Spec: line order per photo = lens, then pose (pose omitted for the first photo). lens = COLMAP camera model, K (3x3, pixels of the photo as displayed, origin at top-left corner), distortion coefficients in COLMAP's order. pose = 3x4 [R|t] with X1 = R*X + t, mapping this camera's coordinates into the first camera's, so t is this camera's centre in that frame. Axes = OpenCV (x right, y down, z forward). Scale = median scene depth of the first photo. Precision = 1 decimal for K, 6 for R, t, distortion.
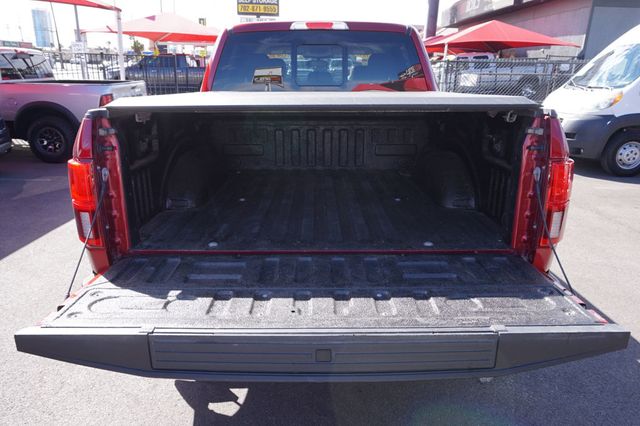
lens RADIAL K [[436.4, 0, 320.0], [0, 436.4, 213.0], [0, 0, 1]] dist [-0.025293, 0.003017]
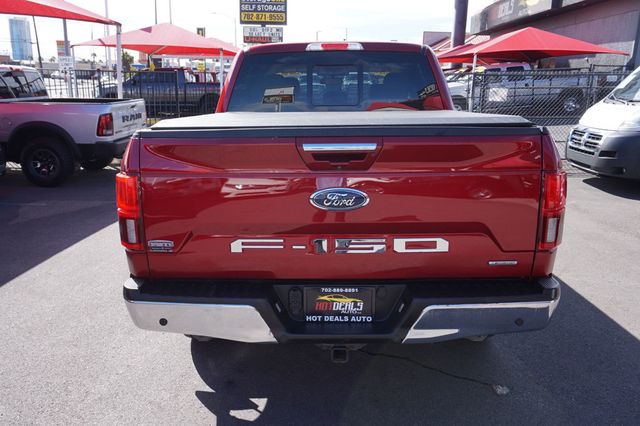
lens RADIAL K [[516.3, 0, 320.0], [0, 516.3, 213.0], [0, 0, 1]] dist [-0.000604, -0.003853]
pose [[0.999681, -0.003793, -0.024982, -0.002952], [0.002015, 0.997487, -0.070823, 0.017067], [0.025188, 0.070750, 0.997176, -0.073855]]
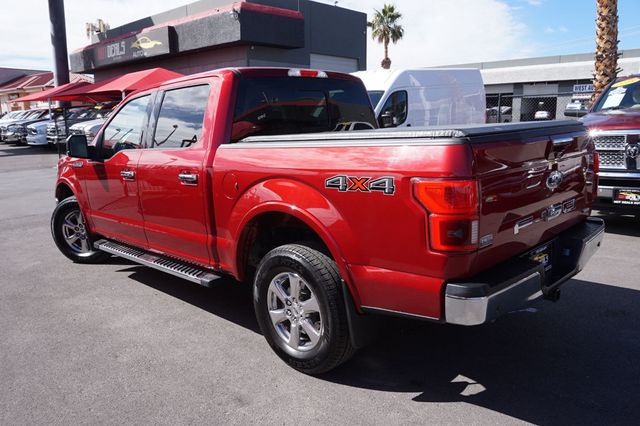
lens RADIAL K [[516.3, 0, 320.0], [0, 516.3, 213.0], [0, 0, 1]] dist [-0.000604, -0.003853]
pose [[0.688031, -0.155536, 0.708817, -0.410428], [0.255115, 0.966255, -0.035607, -0.017705], [-0.679360, 0.205329, 0.704493, 0.061495]]
